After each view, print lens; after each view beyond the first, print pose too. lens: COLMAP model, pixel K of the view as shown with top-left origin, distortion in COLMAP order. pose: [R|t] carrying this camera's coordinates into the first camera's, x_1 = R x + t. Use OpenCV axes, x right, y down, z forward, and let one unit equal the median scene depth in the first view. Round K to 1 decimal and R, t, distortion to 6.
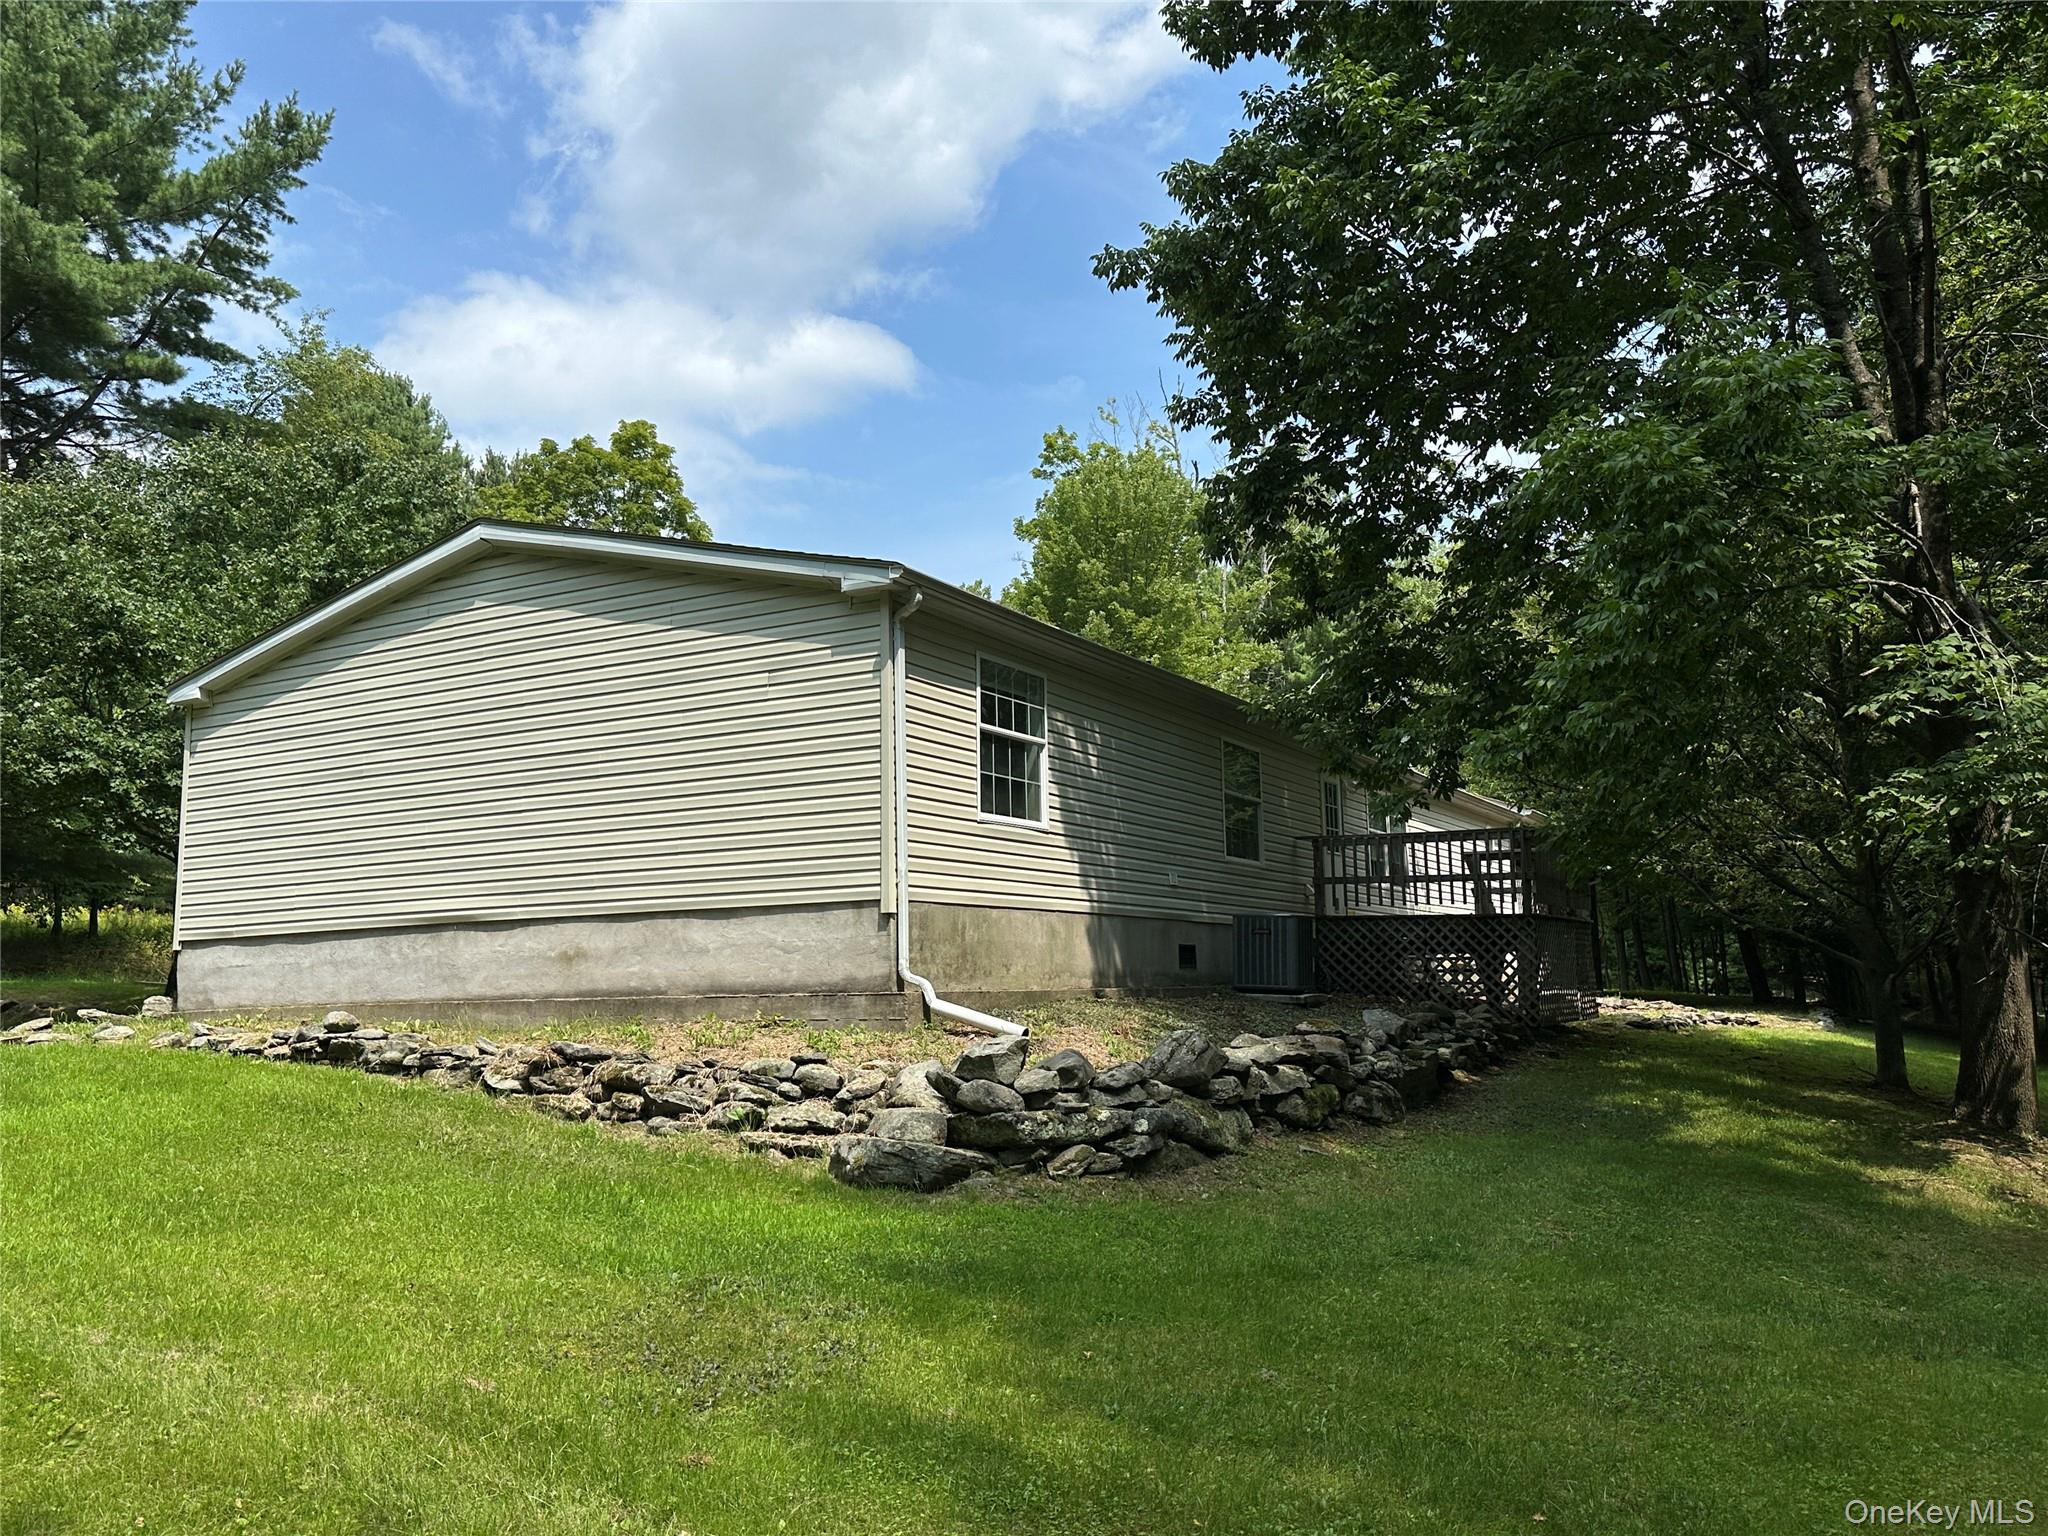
lens RADIAL K [[1610.2, 0, 1042.3], [0, 1610.2, 755.8], [0, 0, 1]] dist [0.032095, -0.026477]
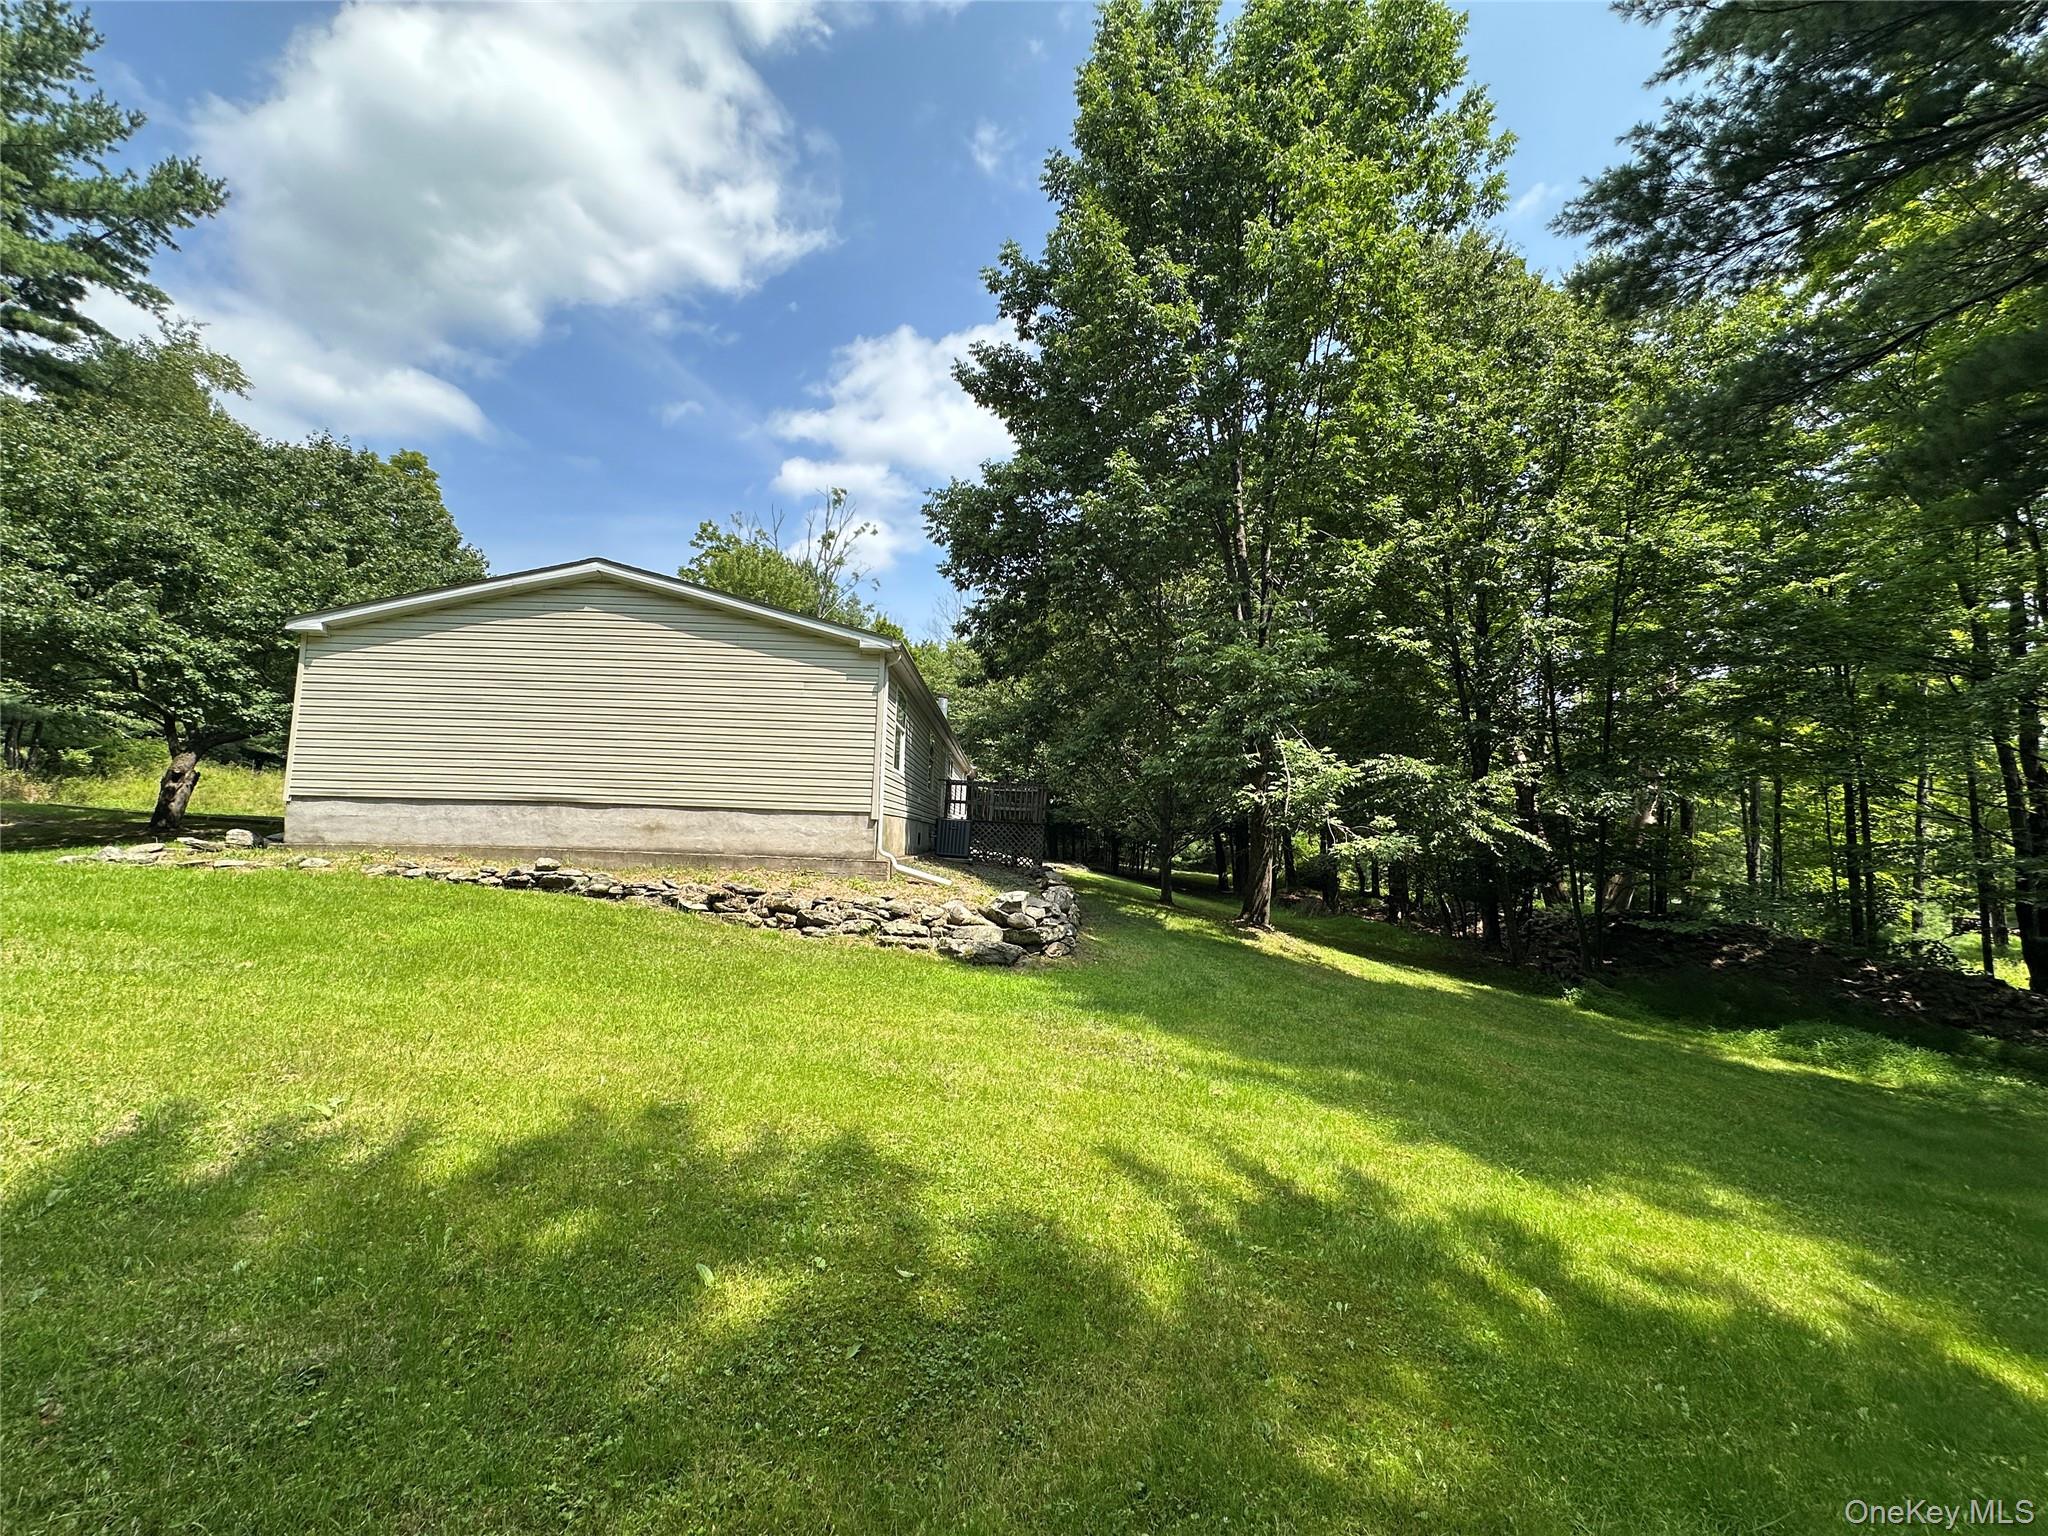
lens RADIAL K [[833.7, 0, 1034.8], [0, 833.7, 753.4], [0, 0, 1]] dist [0.003562, 0.001561]
pose [[0.869440, 0.100571, 0.483693, -0.358720], [-0.121044, 0.992584, 0.011195, -0.013016], [-0.478980, -0.068282, 0.875166, 0.031765]]
